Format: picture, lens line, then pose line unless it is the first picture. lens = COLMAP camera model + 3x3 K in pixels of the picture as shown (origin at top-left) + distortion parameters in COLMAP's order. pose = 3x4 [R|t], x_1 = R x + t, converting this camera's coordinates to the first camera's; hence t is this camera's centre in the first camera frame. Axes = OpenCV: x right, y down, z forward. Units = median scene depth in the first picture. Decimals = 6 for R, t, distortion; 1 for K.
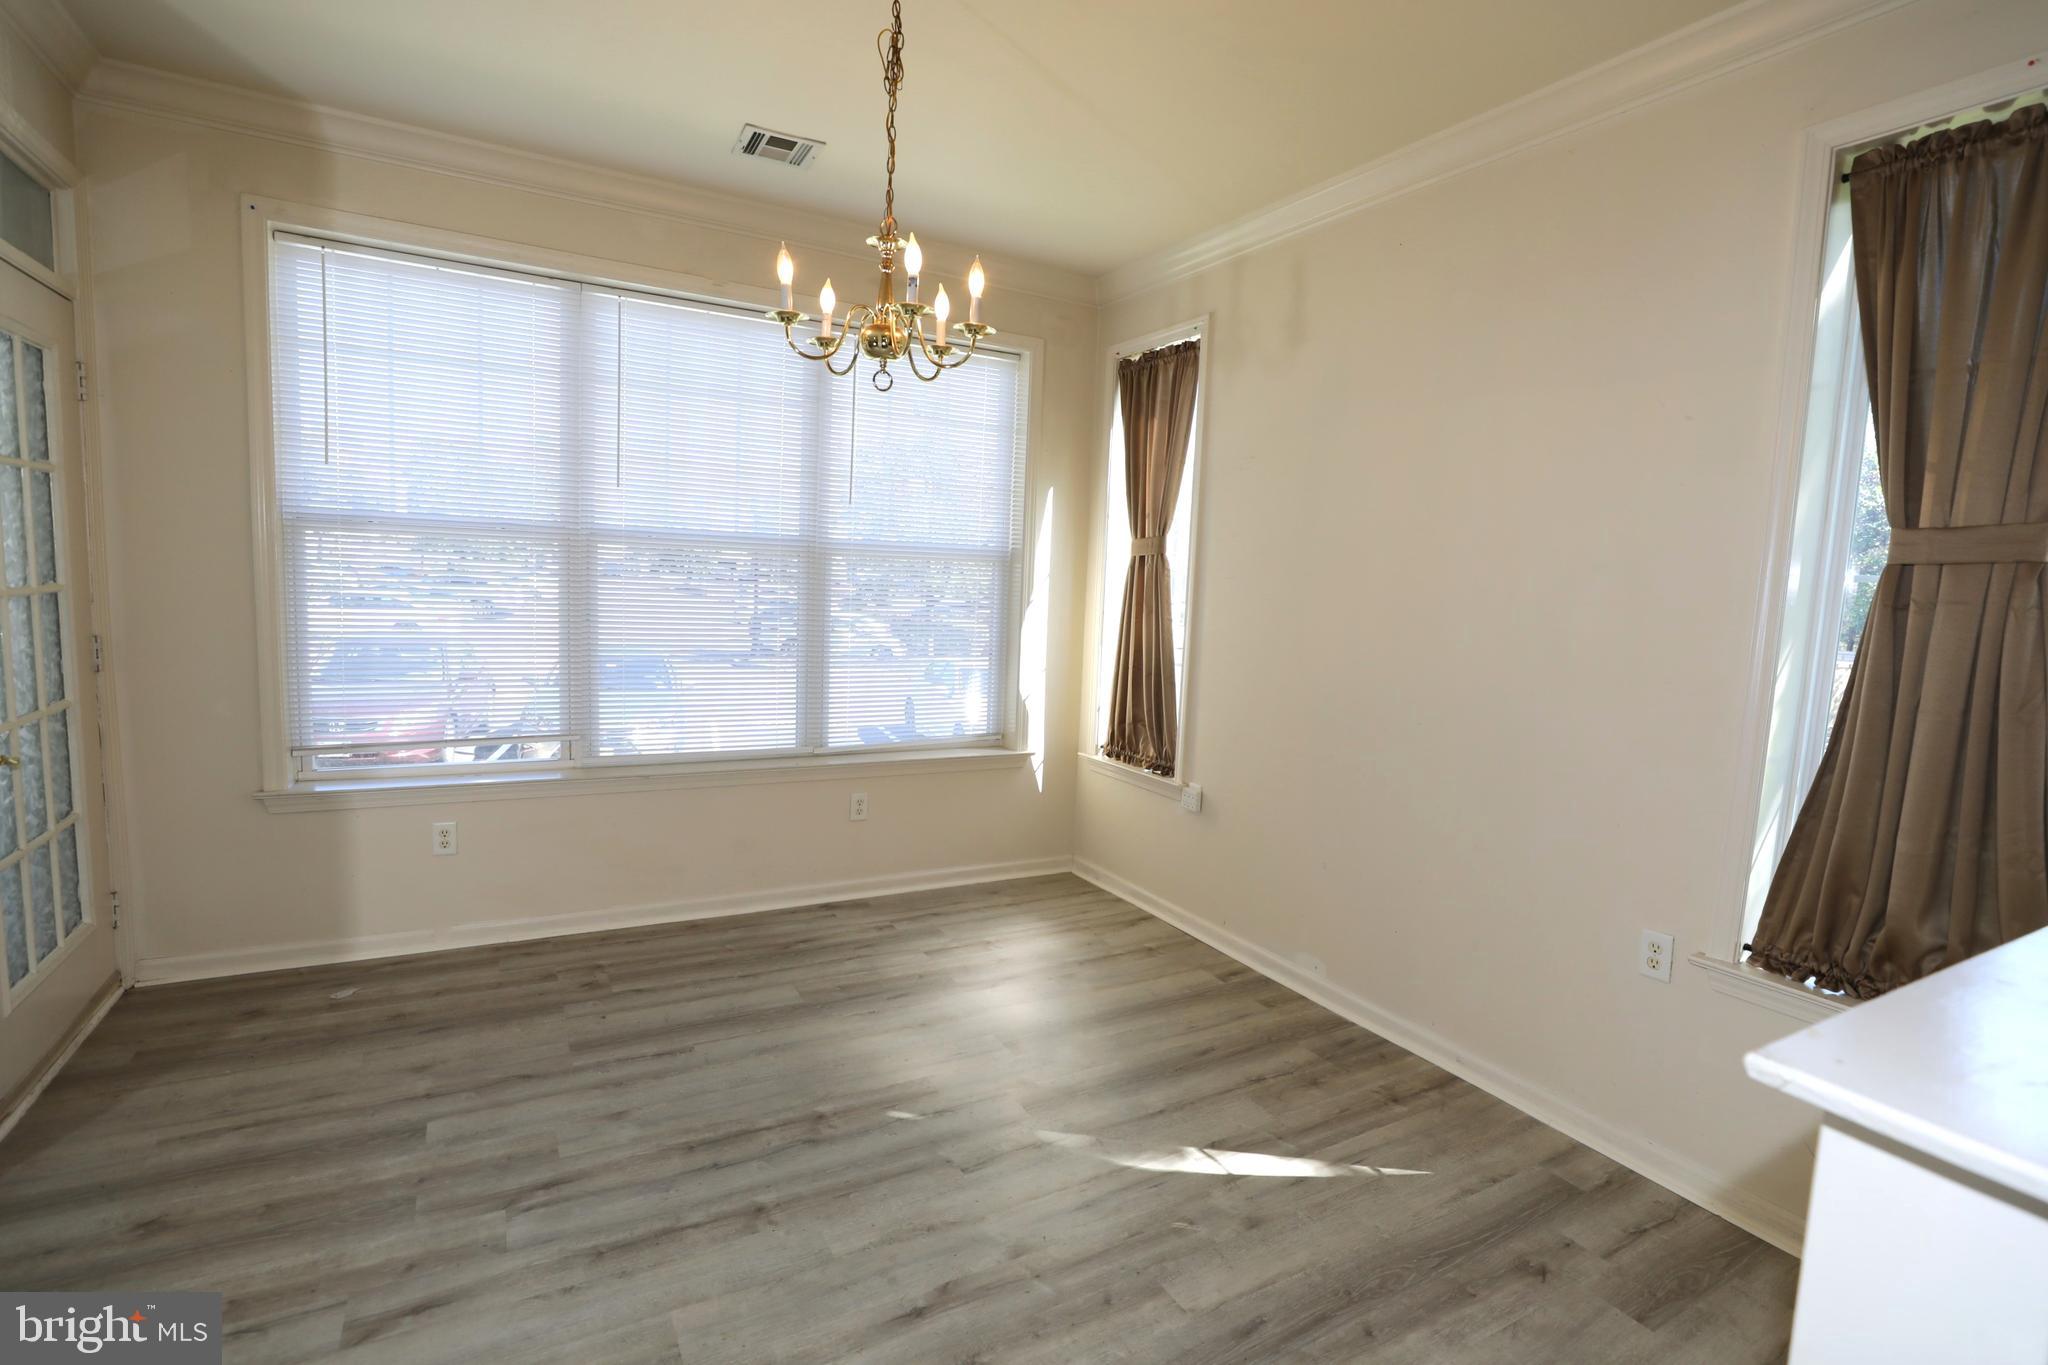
lens RADIAL K [[967.3, 0, 1002.8], [0, 967.3, 685.7], [0, 0, 1]] dist [-0.044398, 0.012109]
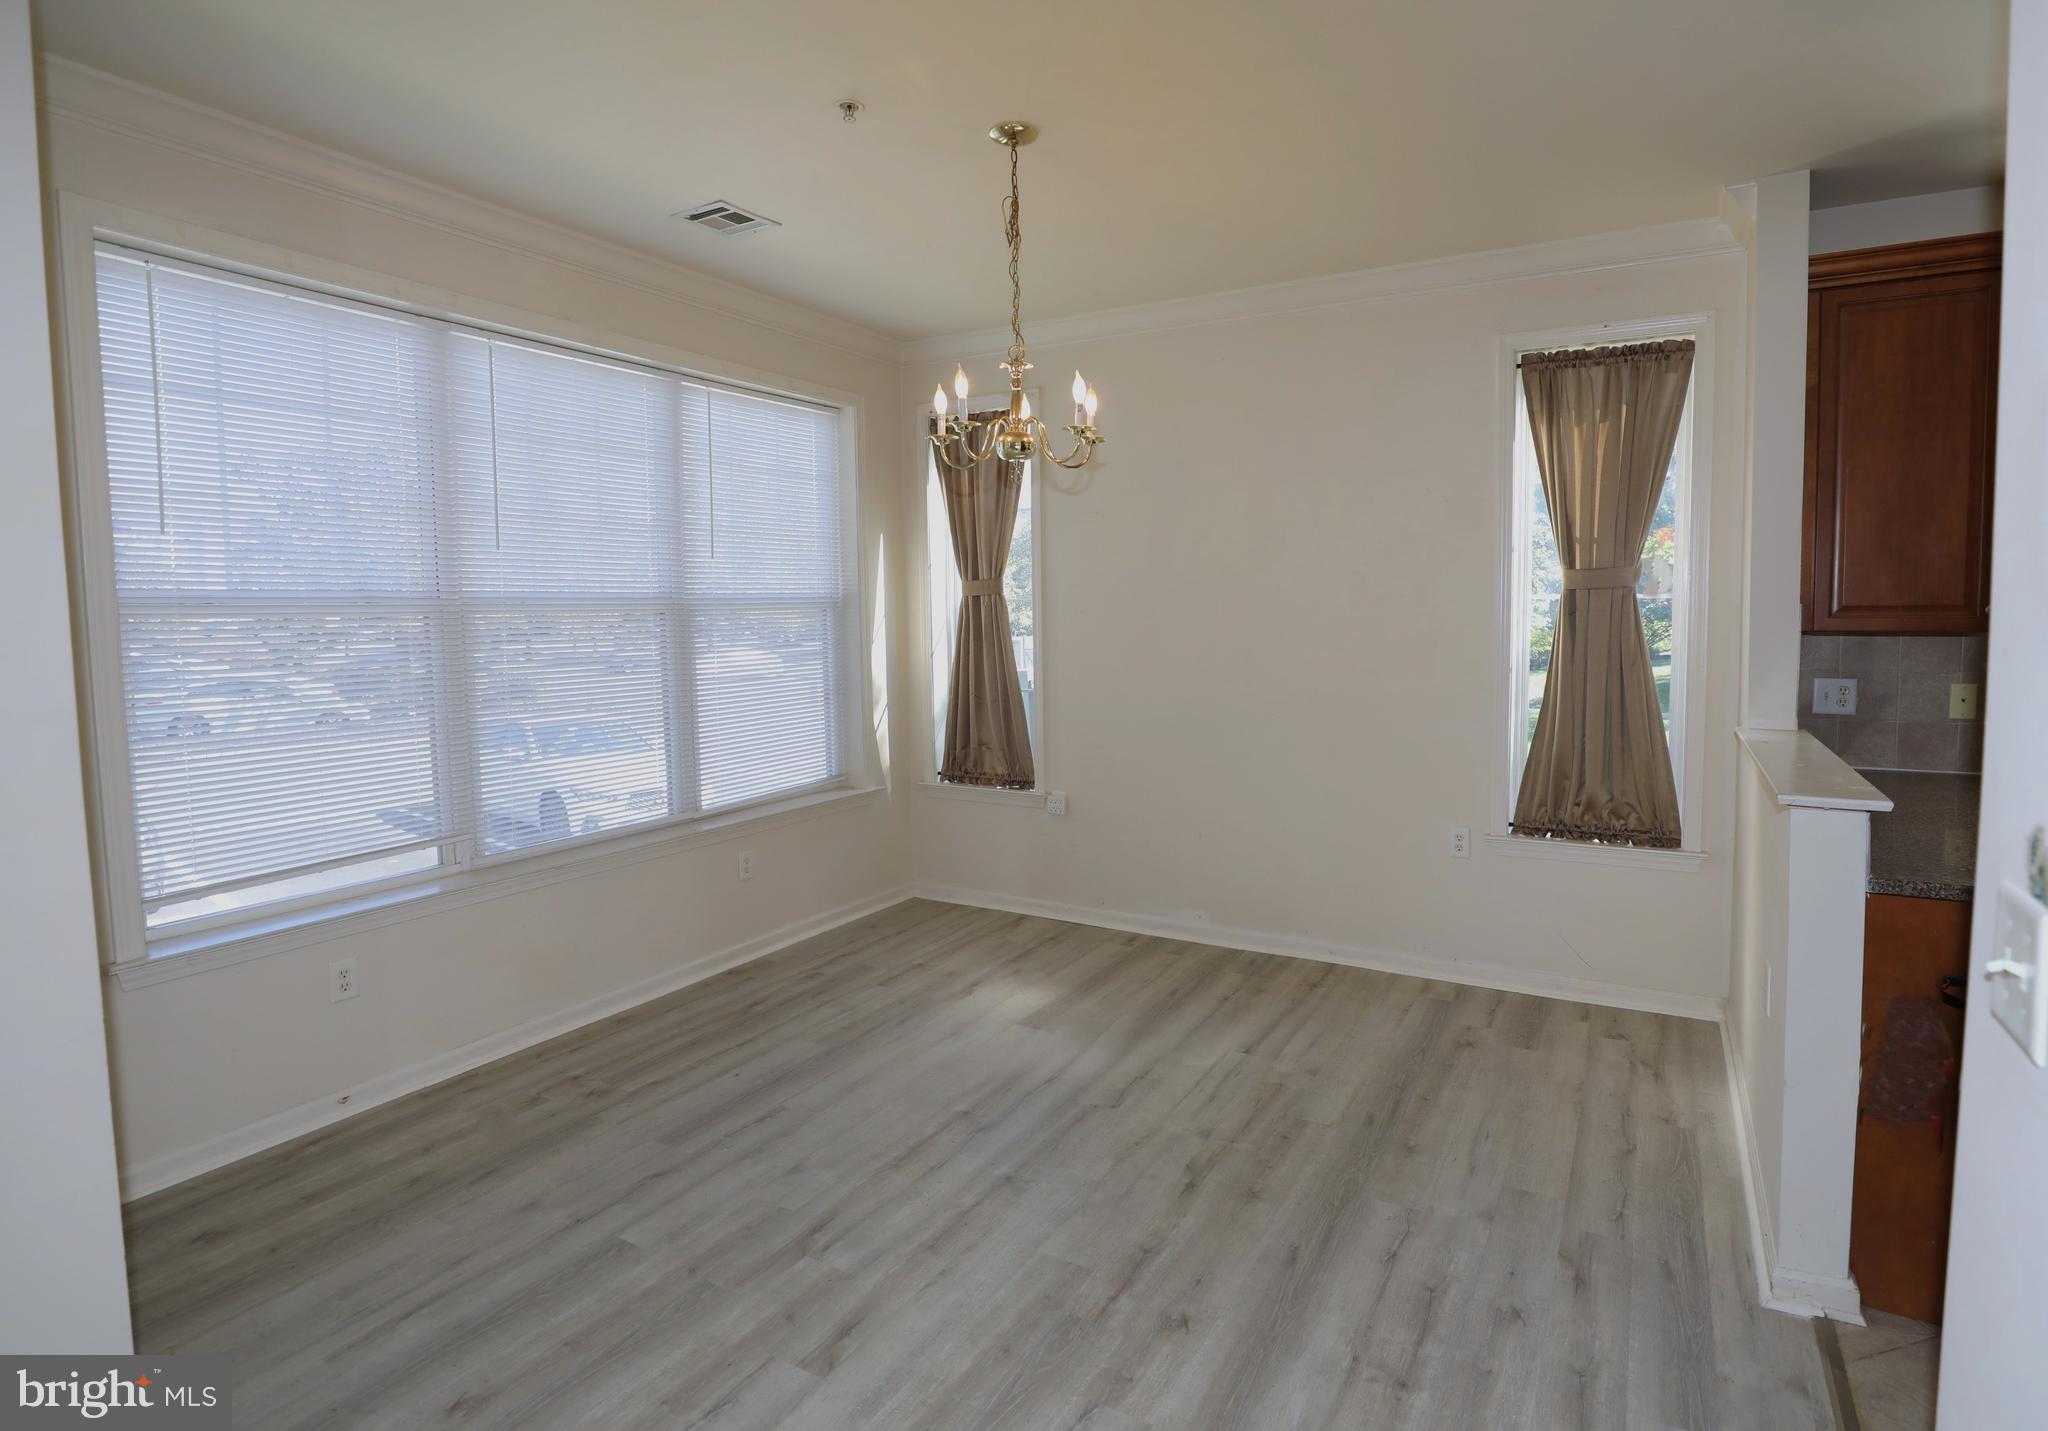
lens RADIAL K [[1094.3, 0, 1026.2], [0, 1094.3, 682.3], [0, 0, 1]] dist [-0.045035, 0.013339]
pose [[0.850683, -0.089451, 0.518013, -0.592822], [0.104541, 0.994521, 0.000057, -0.037623], [-0.515179, 0.054105, 0.855373, -0.126795]]
